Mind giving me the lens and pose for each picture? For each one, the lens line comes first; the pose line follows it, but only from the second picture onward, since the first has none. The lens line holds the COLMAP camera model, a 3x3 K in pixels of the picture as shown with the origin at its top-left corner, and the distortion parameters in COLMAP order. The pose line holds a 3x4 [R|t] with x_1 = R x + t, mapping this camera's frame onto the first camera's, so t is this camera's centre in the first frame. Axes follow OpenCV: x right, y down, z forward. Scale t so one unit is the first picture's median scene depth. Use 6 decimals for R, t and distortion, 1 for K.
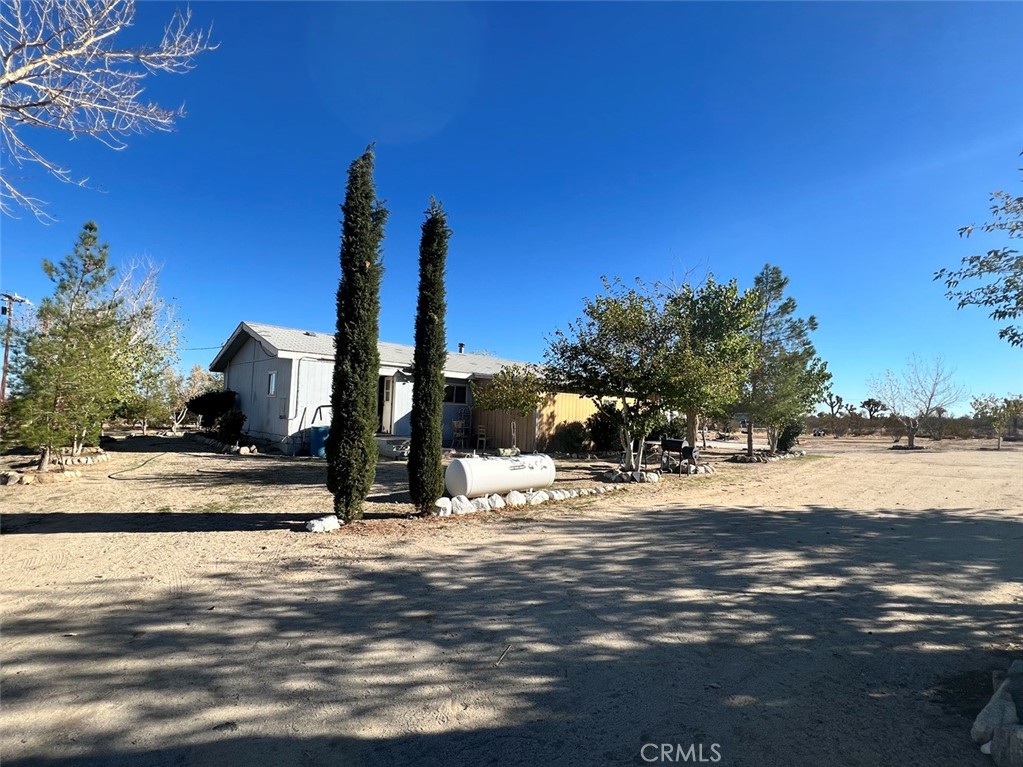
lens RADIAL K [[458.6, 0, 509.9], [0, 458.6, 384.5], [0, 0, 1]] dist [-0.000911, -0.000540]
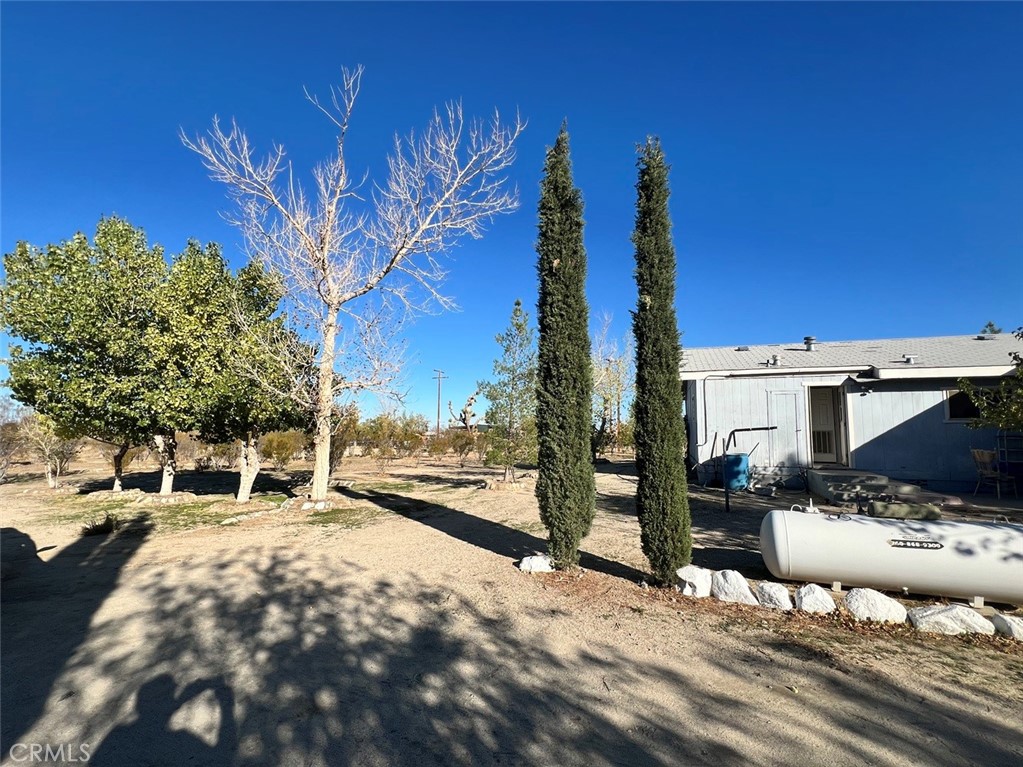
lens RADIAL K [[458.6, 0, 511.4], [0, 458.6, 384.6], [0, 0, 1]] dist [-0.000911, -0.000540]
pose [[0.449556, -0.114426, -0.885893, 0.476570], [0.063397, 0.993347, -0.096133, 0.050439], [0.891000, -0.012946, 0.453819, 0.664020]]
